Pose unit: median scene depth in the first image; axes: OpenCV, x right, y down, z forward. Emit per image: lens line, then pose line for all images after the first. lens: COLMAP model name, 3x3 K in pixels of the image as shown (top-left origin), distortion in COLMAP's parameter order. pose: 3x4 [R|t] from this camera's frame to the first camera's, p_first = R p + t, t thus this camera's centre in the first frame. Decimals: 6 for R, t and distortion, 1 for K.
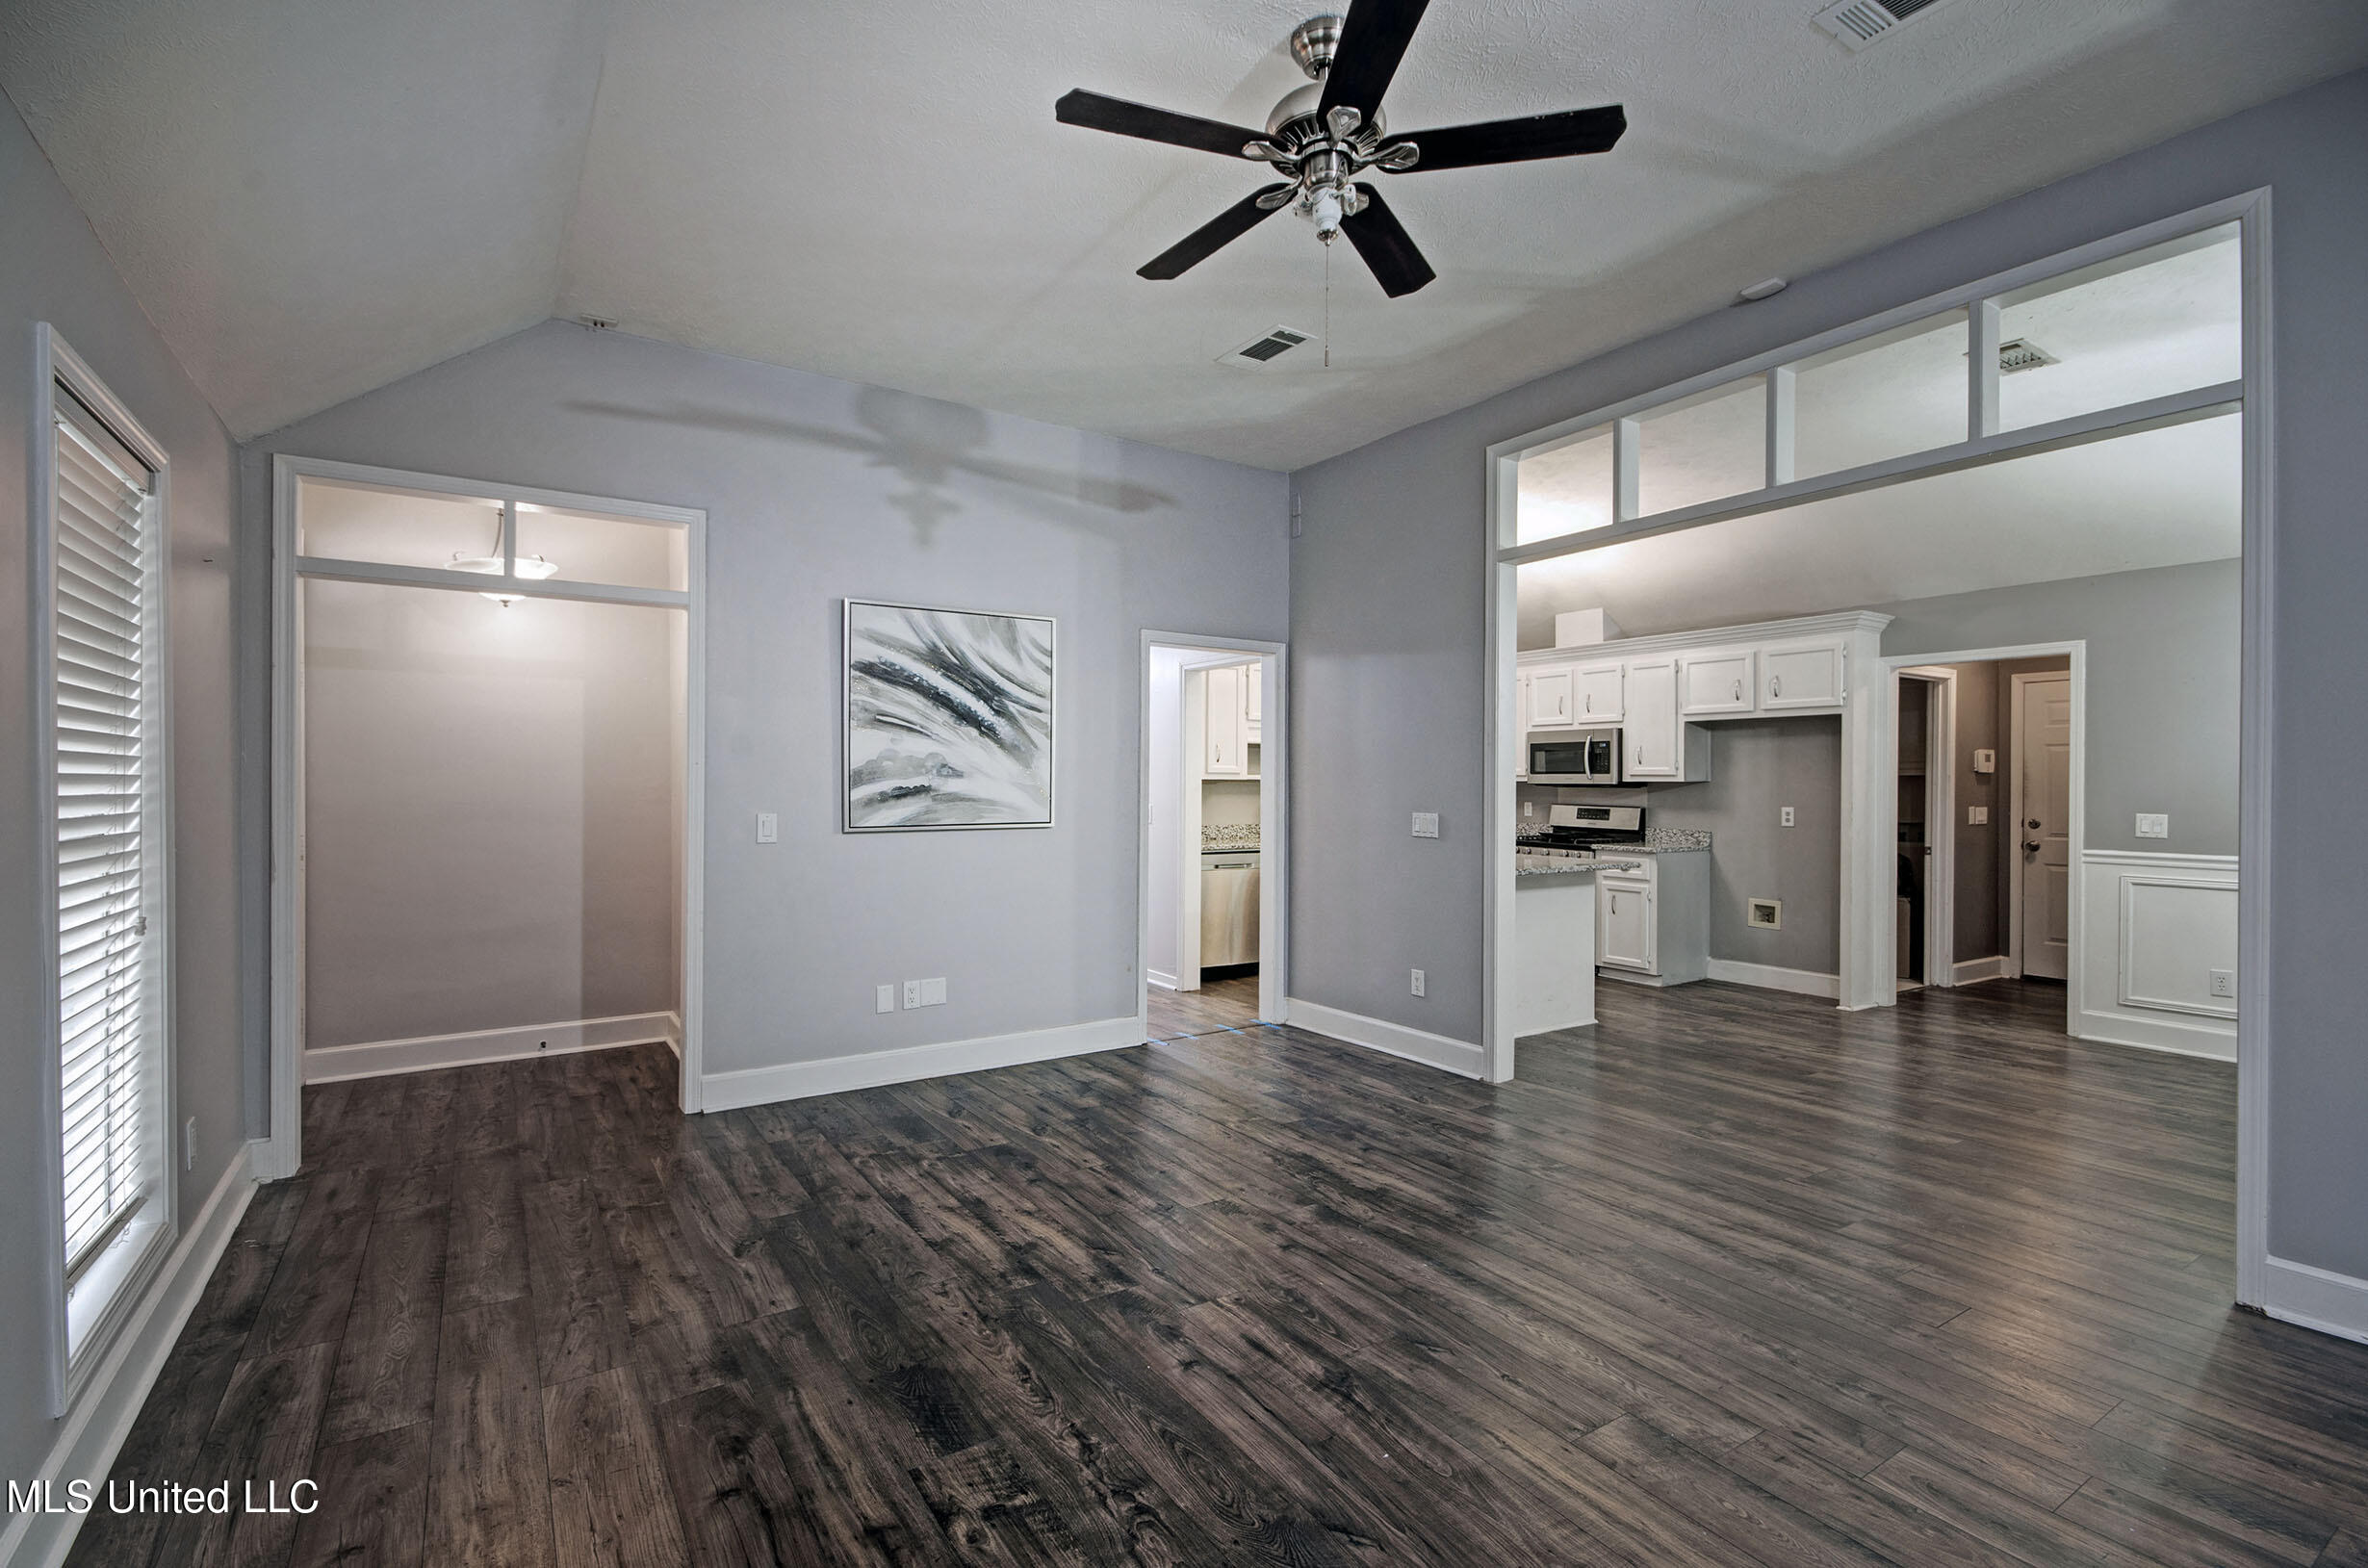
lens RADIAL K [[1061.7, 0, 1165.7], [0, 1061.7, 785.9], [0, 0, 1]] dist [0.010739, -0.003096]
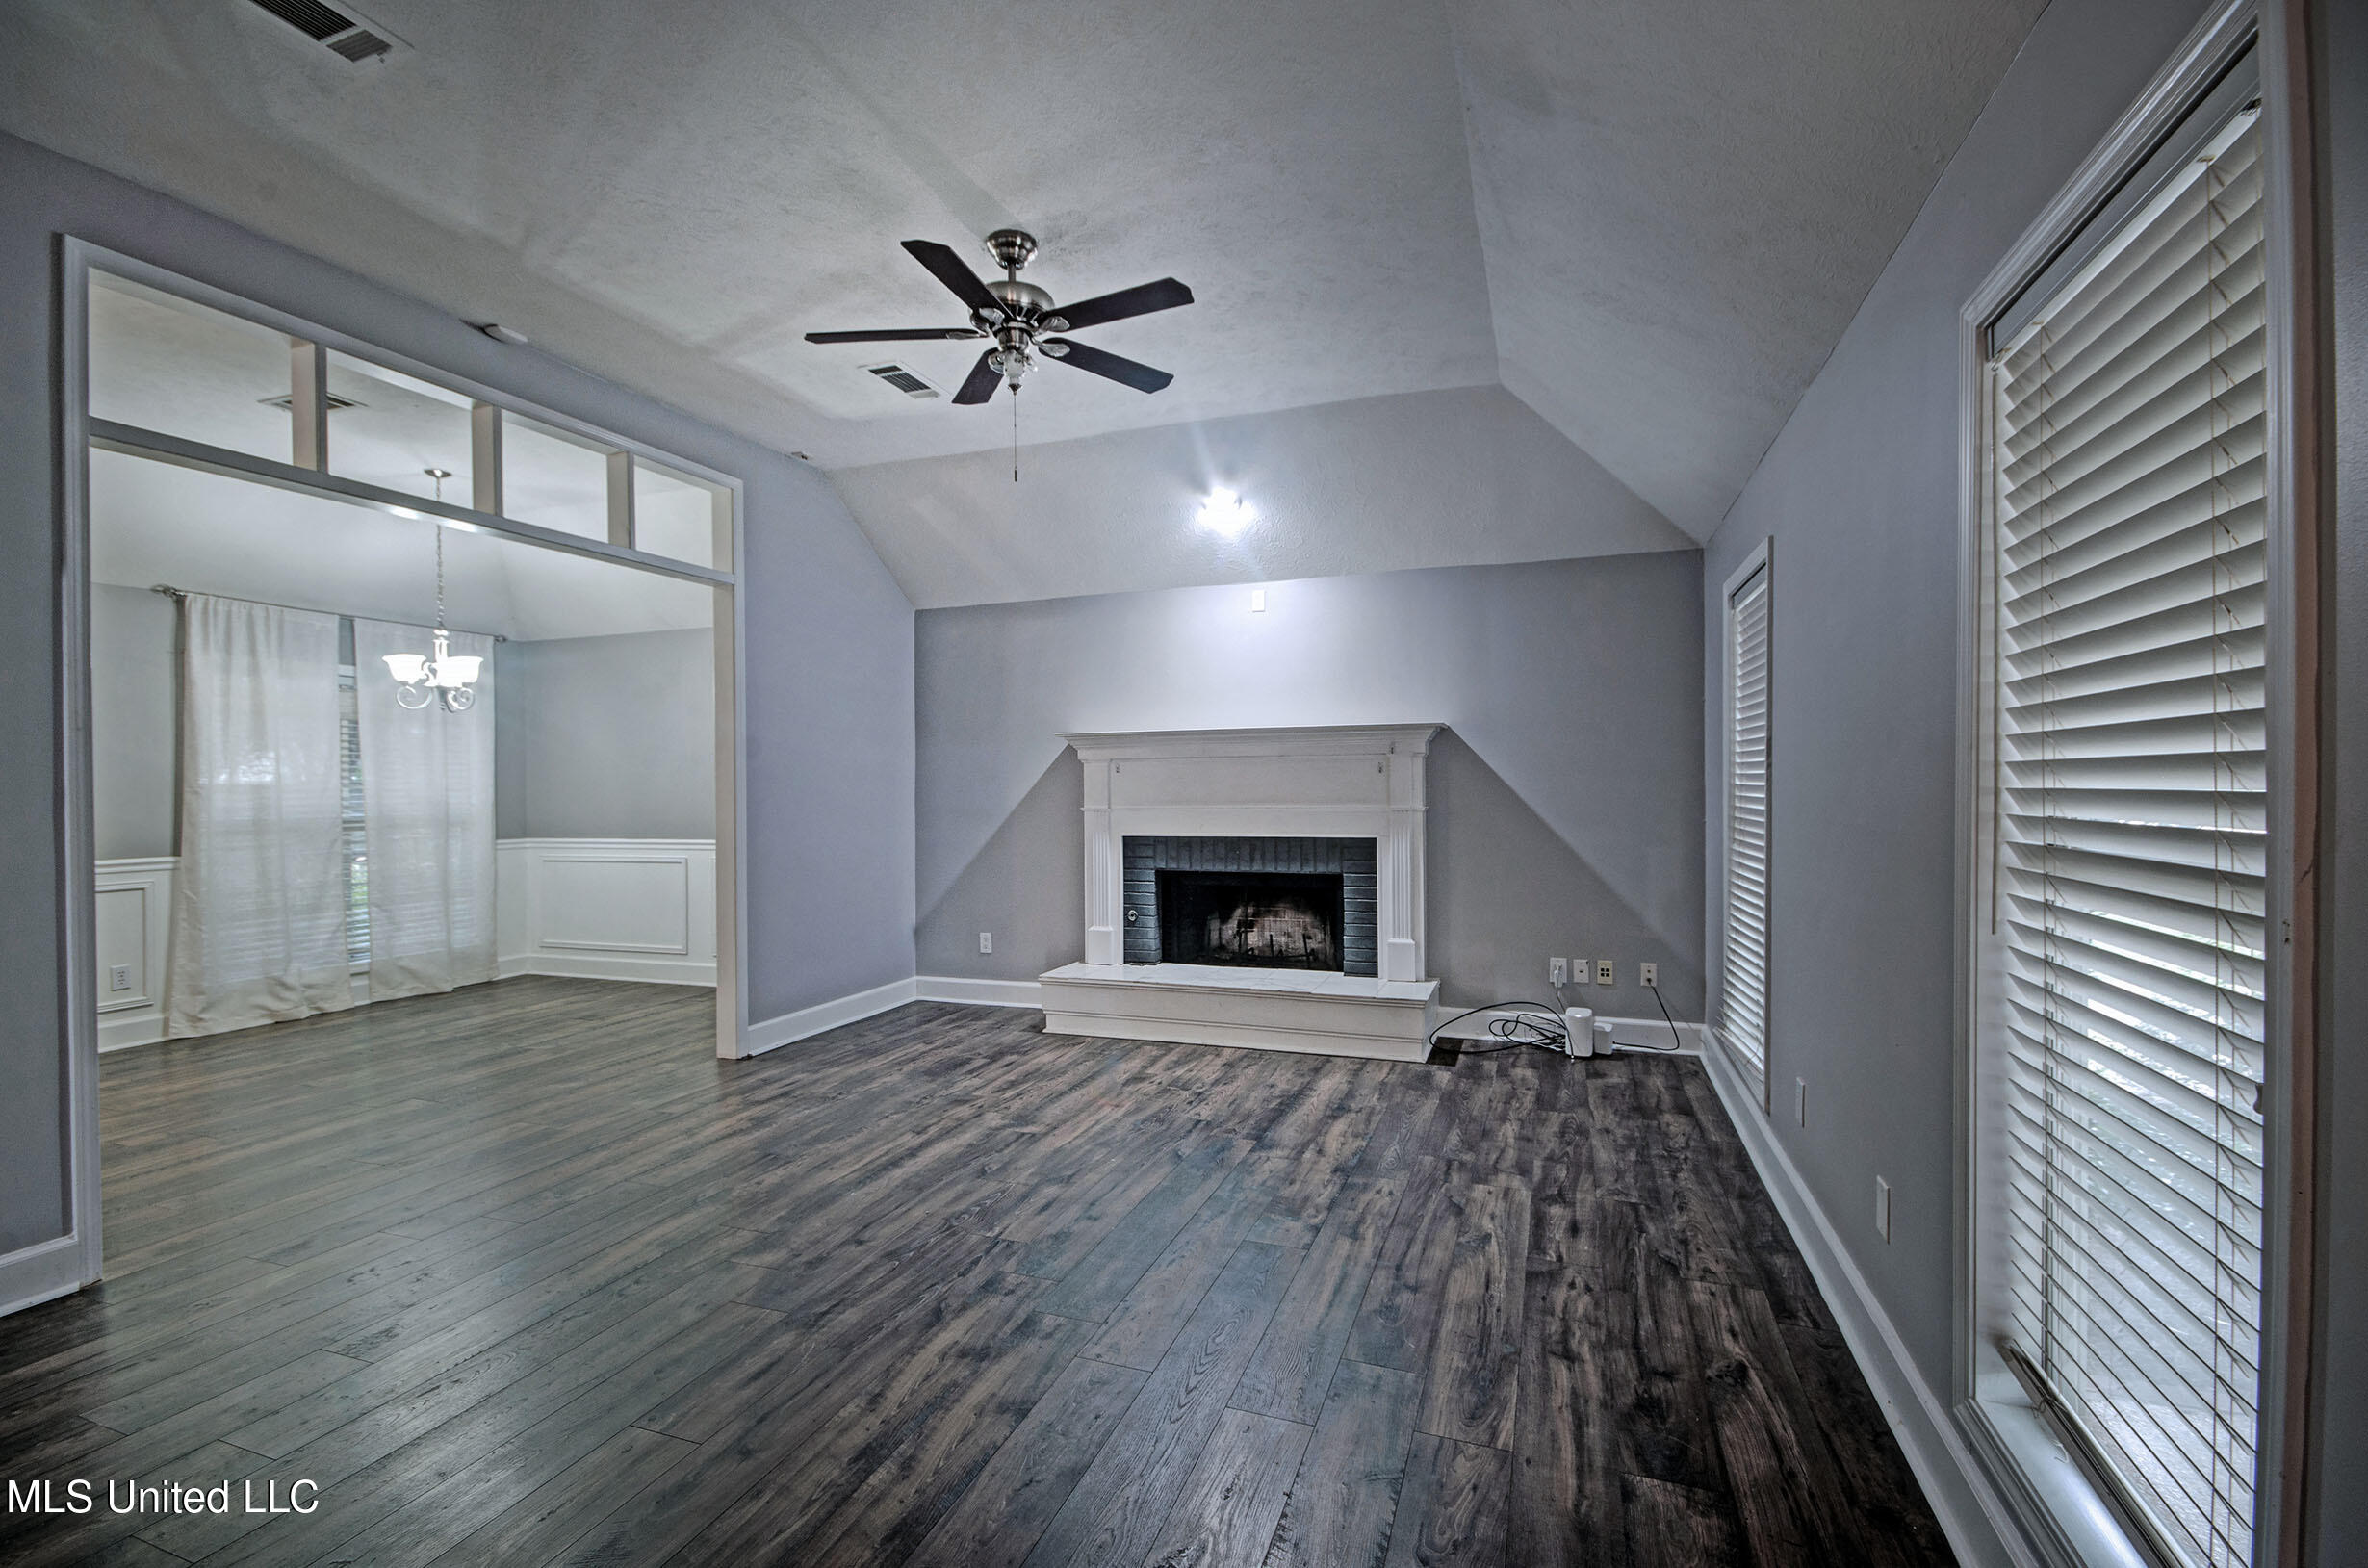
lens RADIAL K [[1061.7, 0, 1188.6], [0, 1061.7, 783.9], [0, 0, 1]] dist [0.010739, -0.003096]
pose [[-0.615934, 0.005207, 0.787781, -0.380046], [0.013724, 0.999897, 0.004120, -0.000797], [-0.787678, 0.013349, -0.615942, 0.593809]]
